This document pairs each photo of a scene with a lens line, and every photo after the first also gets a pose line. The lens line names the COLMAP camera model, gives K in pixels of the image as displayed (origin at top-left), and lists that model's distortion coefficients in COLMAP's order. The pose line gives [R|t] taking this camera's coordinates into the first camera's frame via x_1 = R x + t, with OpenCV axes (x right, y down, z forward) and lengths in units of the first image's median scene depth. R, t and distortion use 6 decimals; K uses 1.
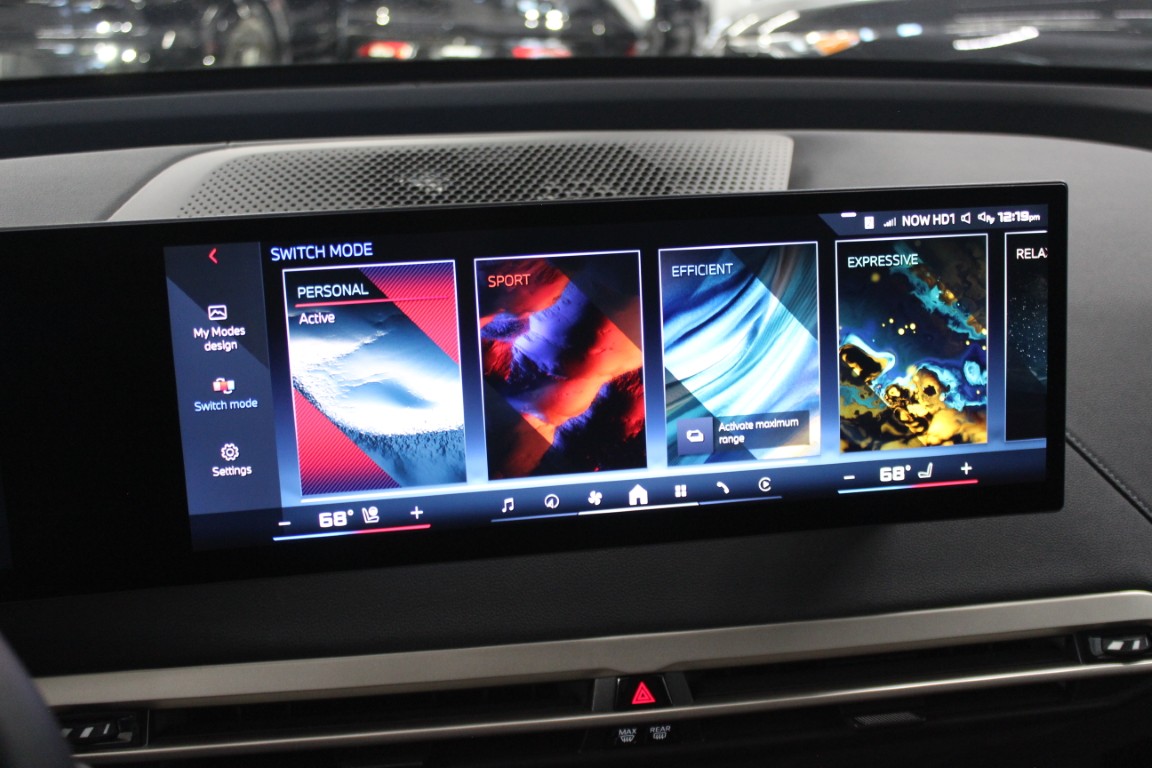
lens RADIAL K [[1209.9, 0, 584.4], [0, 1209.9, 386.4], [0, 0, 1]] dist [-0.139881, 0.172623]
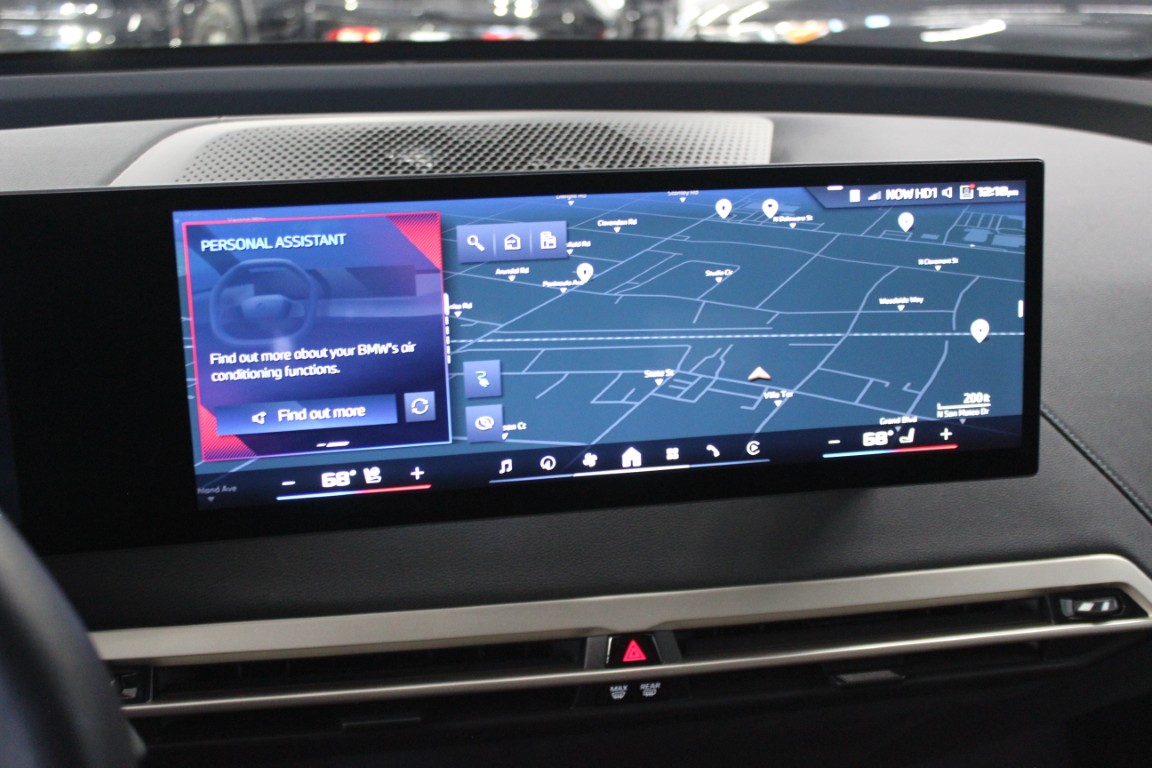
lens RADIAL K [[1209.9, 0, 584.4], [0, 1209.9, 386.4], [0, 0, 1]] dist [-0.139881, 0.172623]
pose [[0.999569, 0.004520, 0.028996, -0.023818], [-0.004769, 0.999952, 0.008528, 0.018878], [-0.028956, -0.008663, 0.999543, -0.029143]]
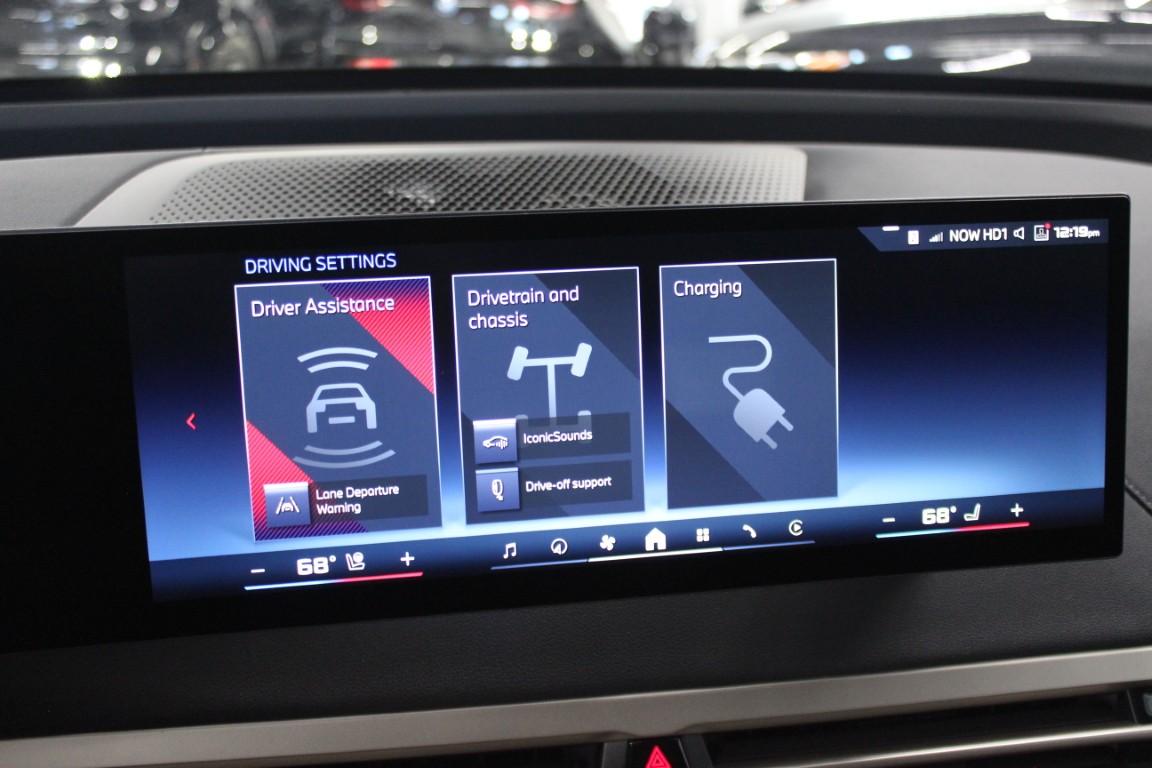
lens RADIAL K [[1205.4, 0, 583.3], [0, 1205.4, 386.8], [0, 0, 1]] dist [-0.126978, 0.138564]
pose [[0.999893, 0.006352, 0.013190, -0.019593], [-0.006121, 0.999829, -0.017444, -0.006691], [-0.013299, 0.017361, 0.999761, 0.099998]]
